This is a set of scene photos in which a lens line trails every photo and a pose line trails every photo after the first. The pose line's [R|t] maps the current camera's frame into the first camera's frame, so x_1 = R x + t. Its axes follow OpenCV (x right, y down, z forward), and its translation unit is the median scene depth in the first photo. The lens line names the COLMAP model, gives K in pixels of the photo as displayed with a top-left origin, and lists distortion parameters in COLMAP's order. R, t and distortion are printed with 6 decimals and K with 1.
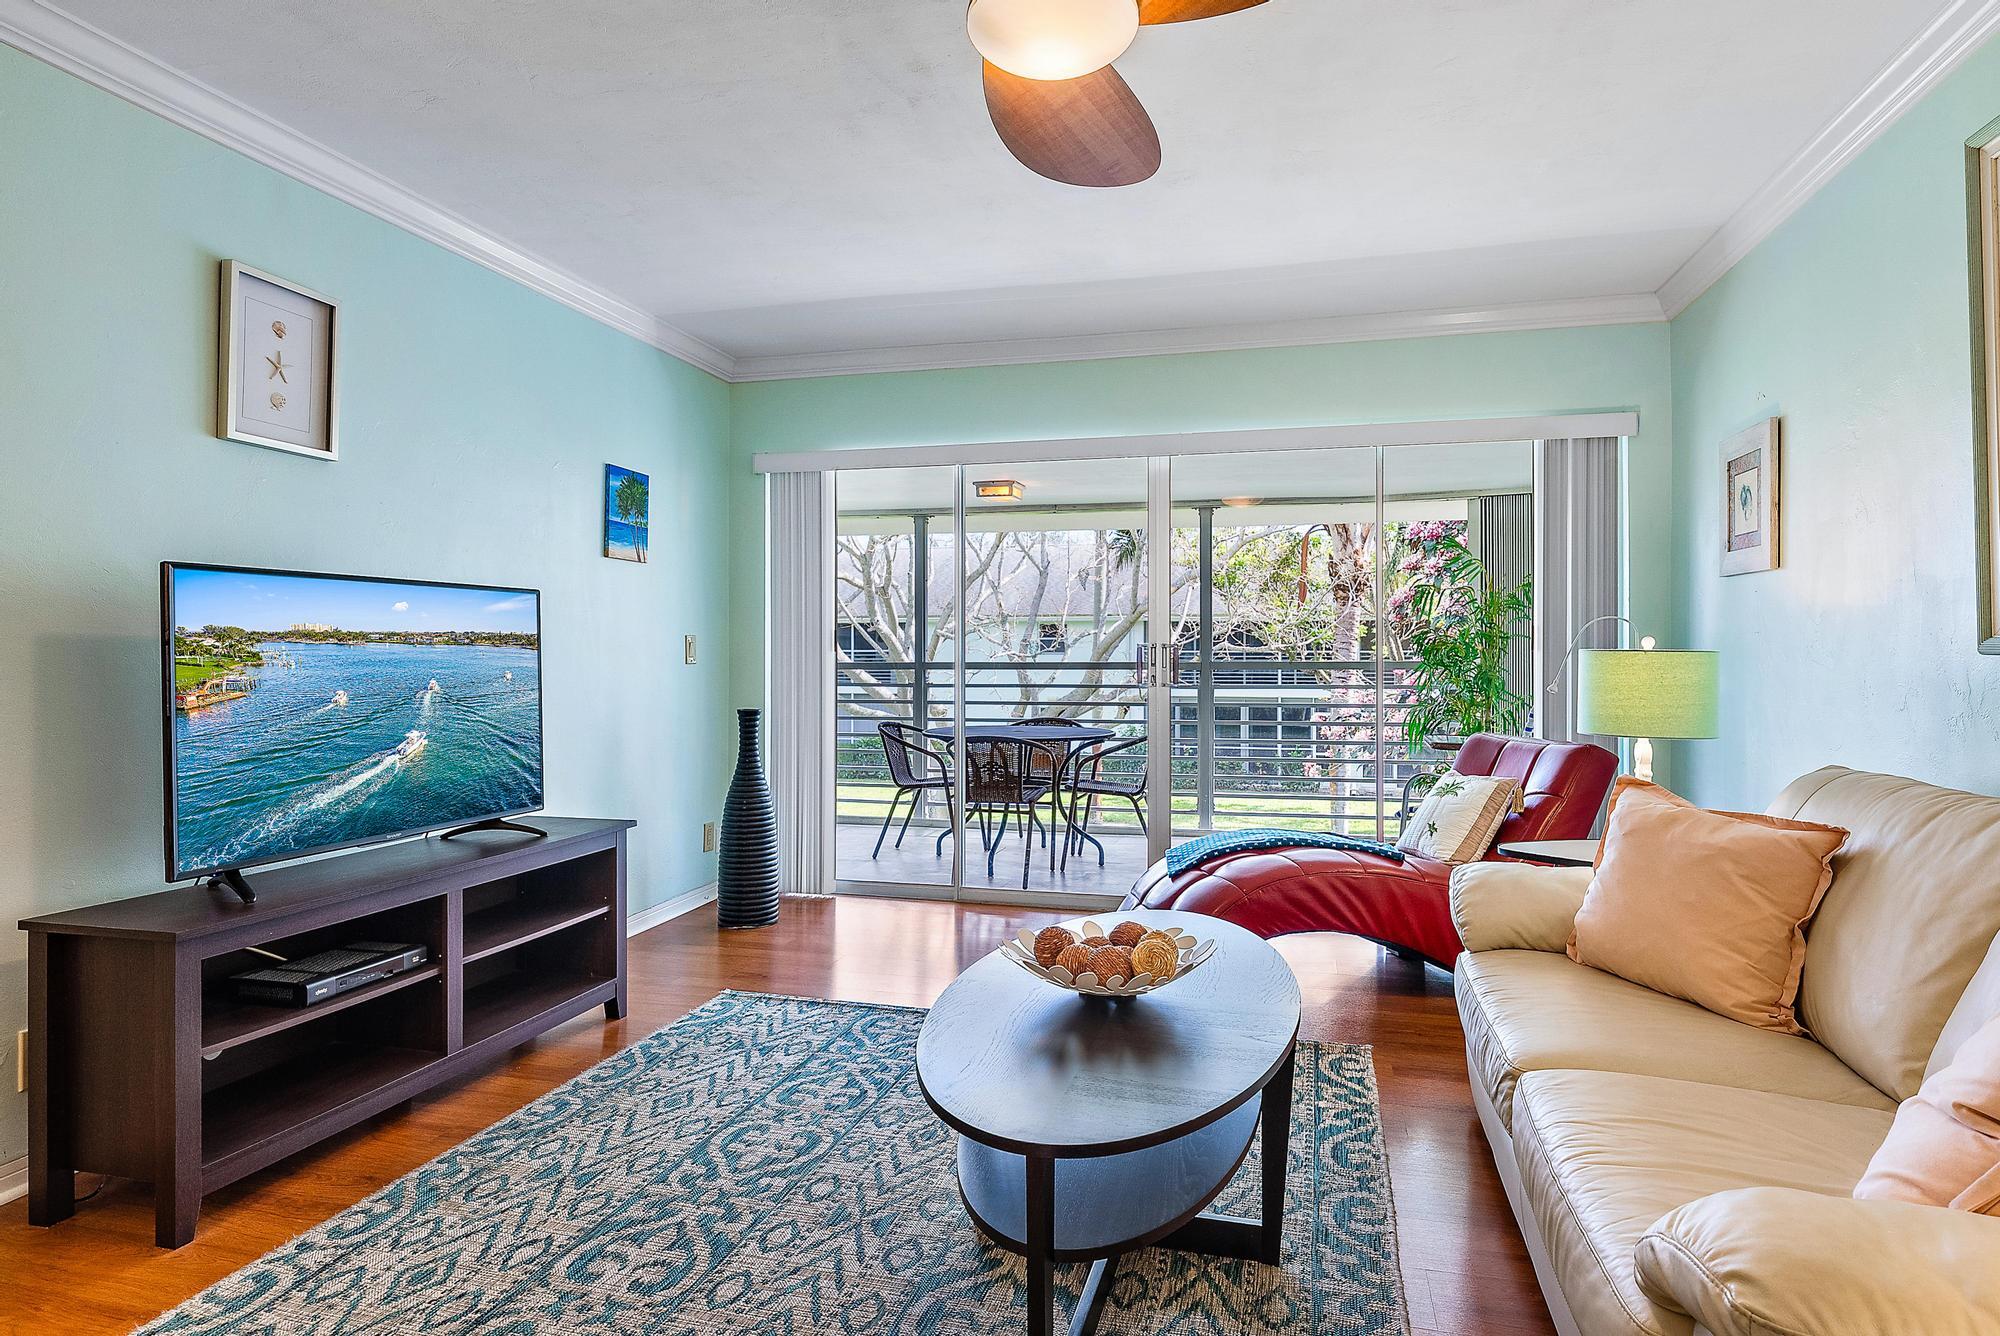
lens RADIAL K [[1143.8, 0, 1003.8], [0, 1143.8, 654.6], [0, 0, 1]] dist [0.009030, -0.002135]
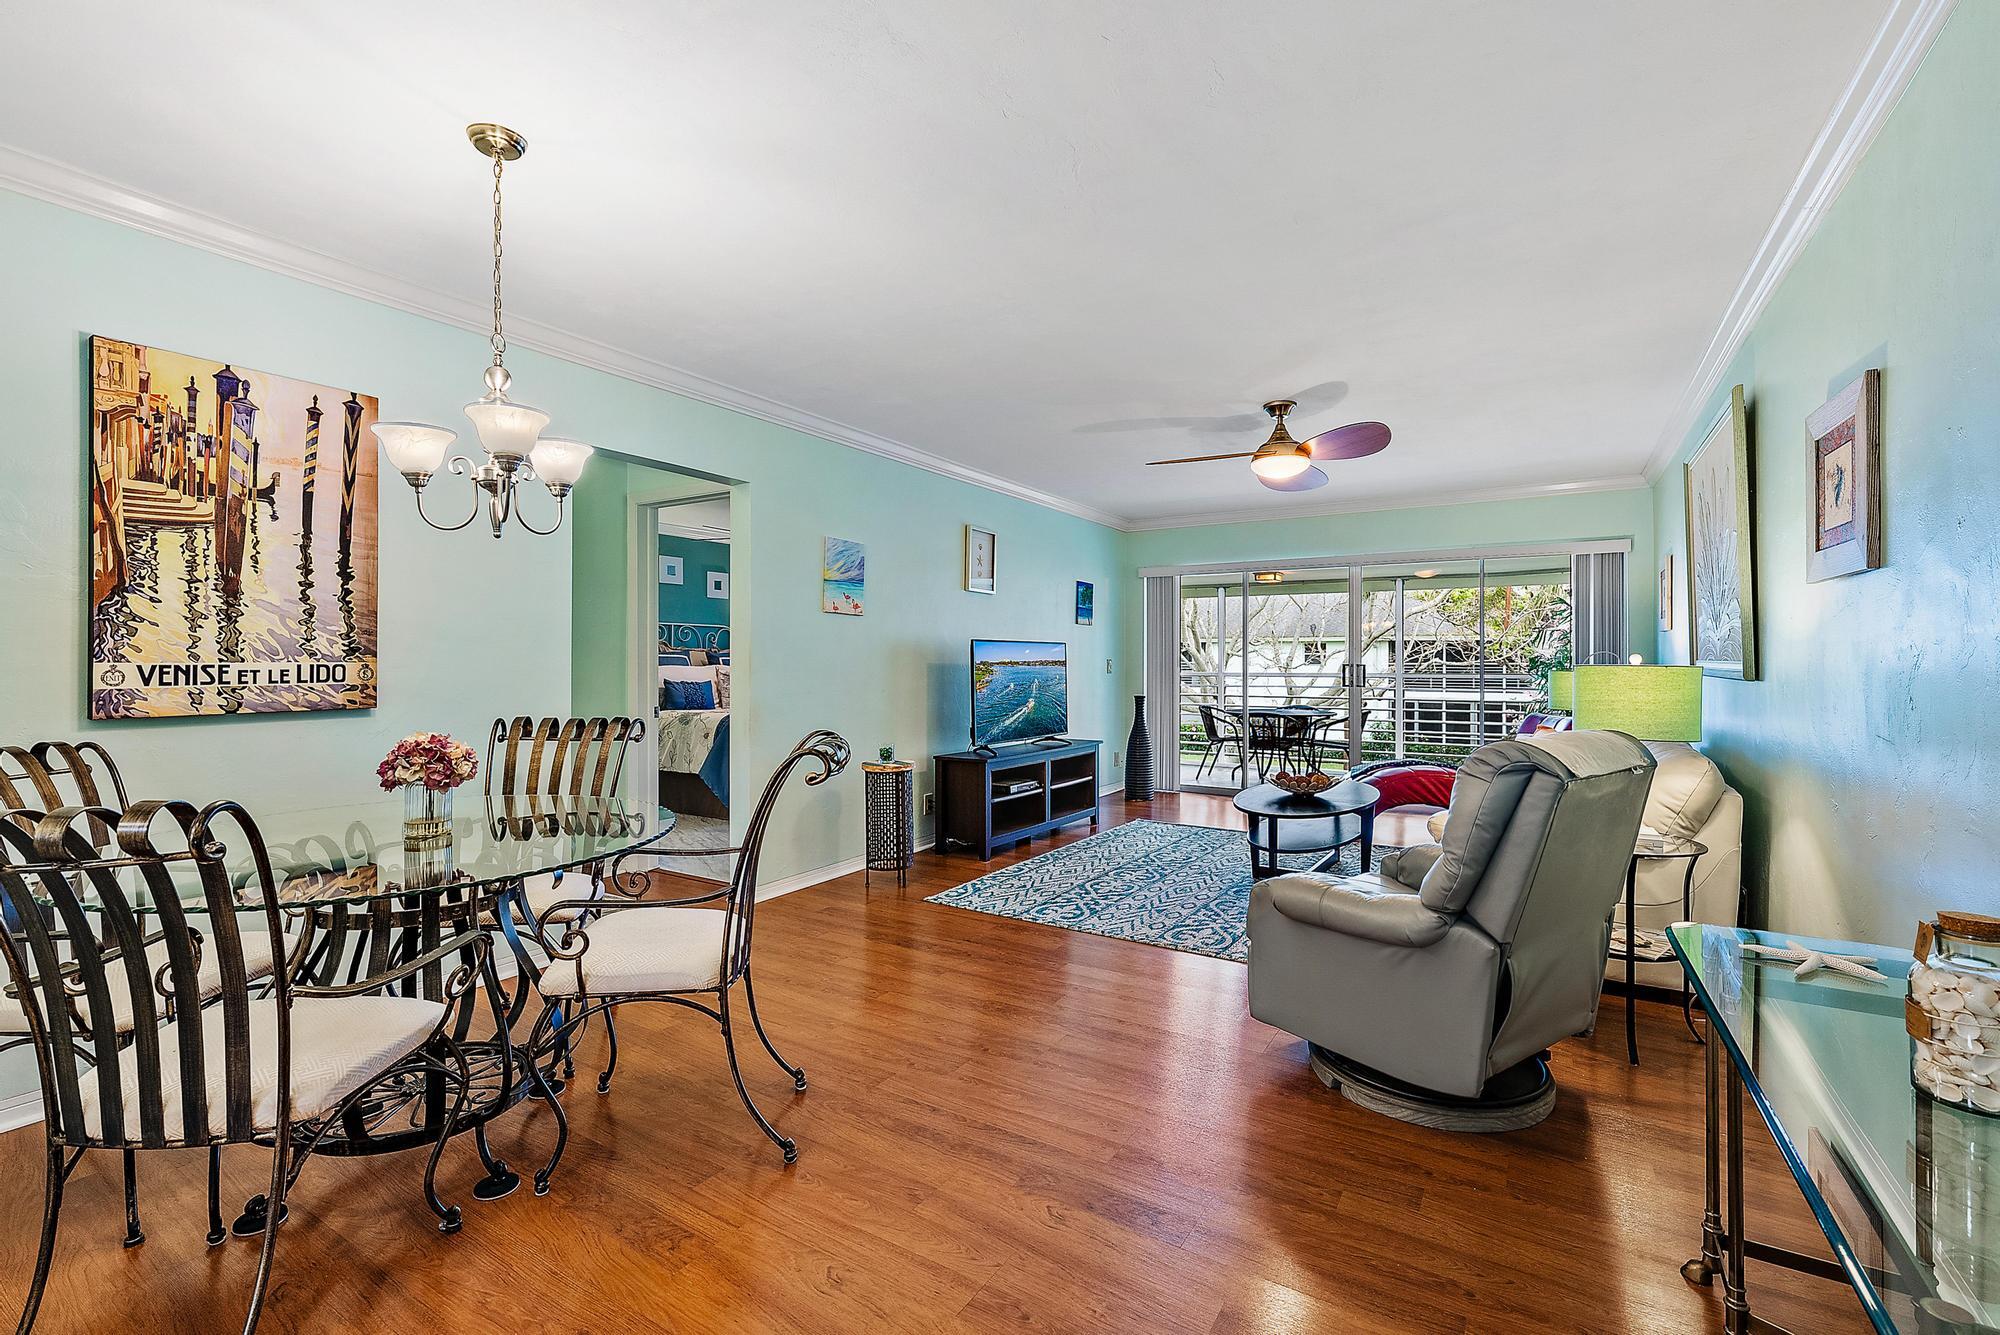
lens RADIAL K [[870.7, 0, 990.4], [0, 870.7, 659.0], [0, 0, 1]] dist [-0.016895, -0.000119]
pose [[0.949953, 0.001654, -0.312389, 0.020023], [-0.003279, 0.999984, -0.004676, -0.017789], [0.312376, 0.005466, 0.949943, -1.051953]]
